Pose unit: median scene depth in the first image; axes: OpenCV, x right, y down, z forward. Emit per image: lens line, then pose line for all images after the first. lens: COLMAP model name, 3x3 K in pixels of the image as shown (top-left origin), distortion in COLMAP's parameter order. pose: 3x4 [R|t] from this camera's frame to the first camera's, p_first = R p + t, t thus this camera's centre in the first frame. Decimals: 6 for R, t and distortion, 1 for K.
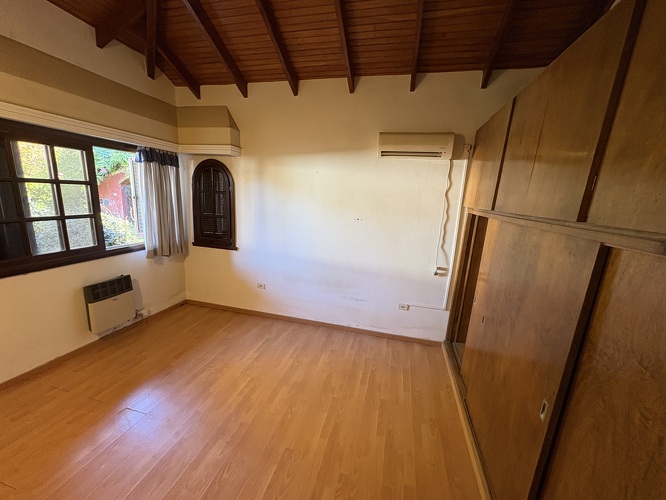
lens RADIAL K [[263.0, 0, 332.3], [0, 263.0, 254.2], [0, 0, 1]] dist [0.001725, -0.000960]
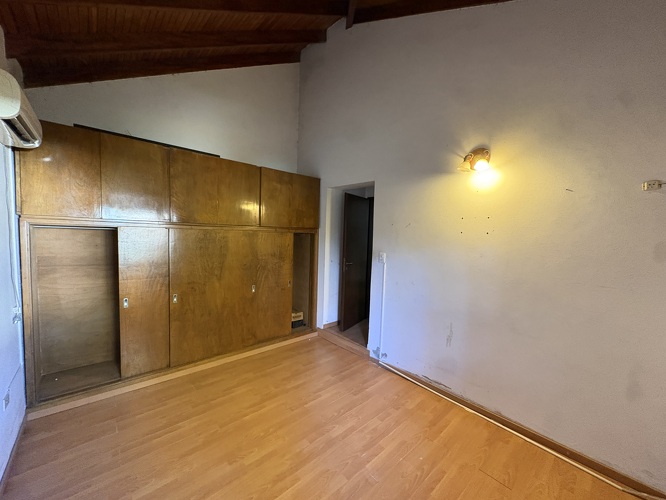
lens RADIAL K [[263.0, 0, 332.2], [0, 263.0, 248.1], [0, 0, 1]] dist [0.001725, -0.000960]
pose [[-0.824866, -0.113129, 0.553893, -0.782080], [0.049347, 0.961625, 0.269894, -0.308334], [-0.563170, 0.249960, -0.787629, 1.379664]]
